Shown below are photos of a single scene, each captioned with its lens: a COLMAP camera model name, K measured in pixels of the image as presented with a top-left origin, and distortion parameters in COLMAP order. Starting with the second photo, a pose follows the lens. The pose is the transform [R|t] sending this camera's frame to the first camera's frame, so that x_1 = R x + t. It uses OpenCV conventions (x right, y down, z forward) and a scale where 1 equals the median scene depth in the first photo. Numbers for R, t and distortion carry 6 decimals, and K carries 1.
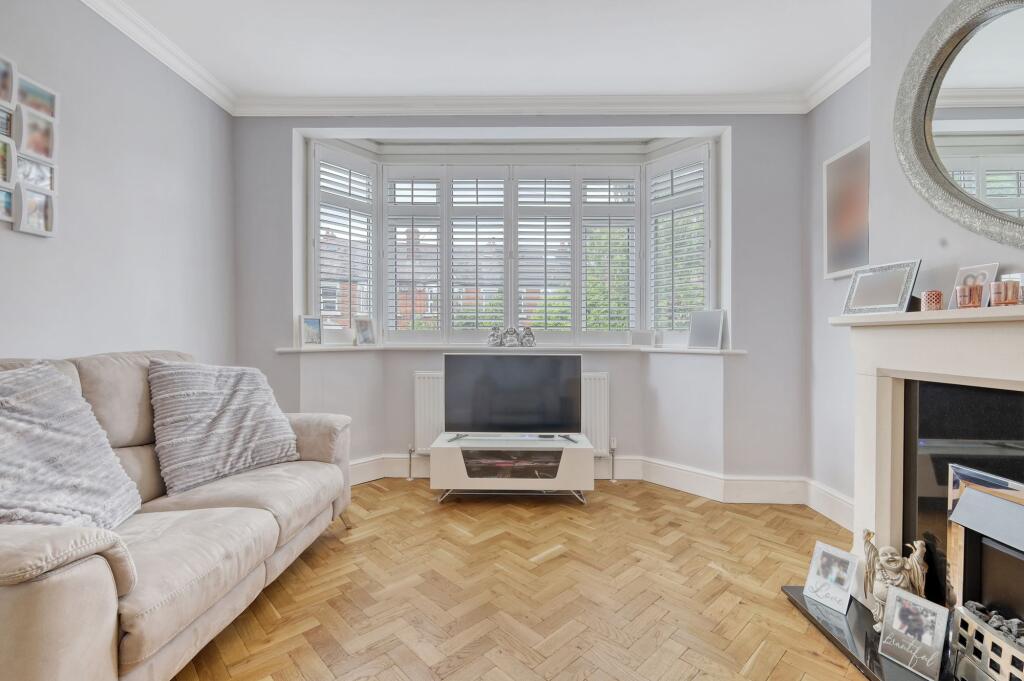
lens RADIAL K [[445.2, 0, 509.7], [0, 445.2, 341.3], [0, 0, 1]] dist [-0.001512, 0.001335]
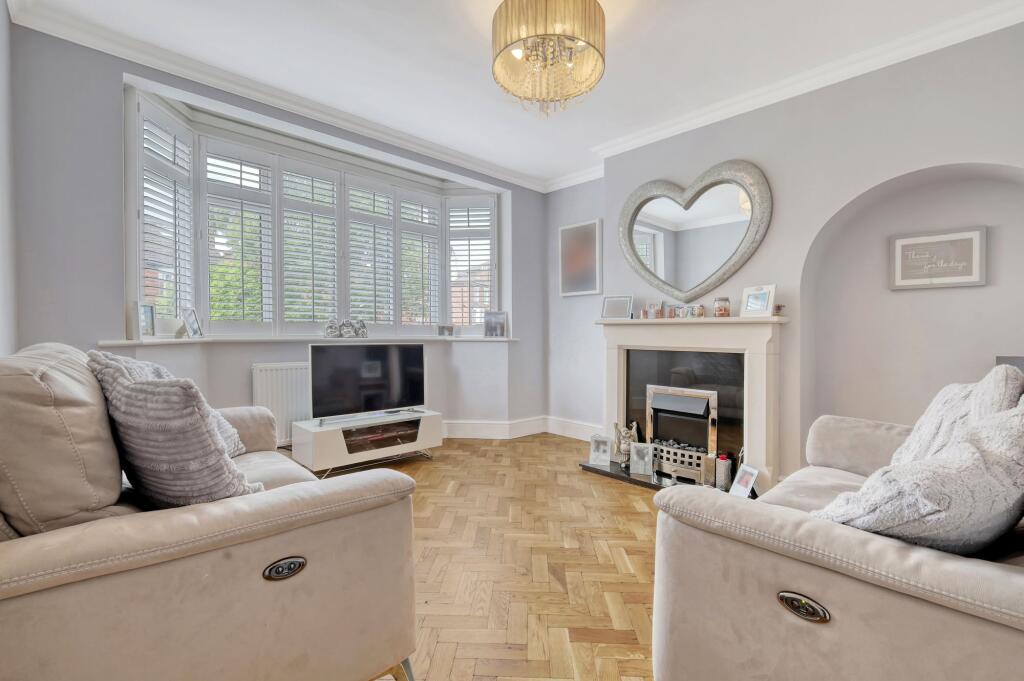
lens RADIAL K [[445.2, 0, 502.5], [0, 445.2, 337.8], [0, 0, 1]] dist [-0.001512, 0.001335]
pose [[0.721638, -0.006587, 0.692239, -0.577204], [0.003351, 0.999976, 0.006021, 0.007917], [-0.692262, -0.002026, 0.721643, -0.075600]]
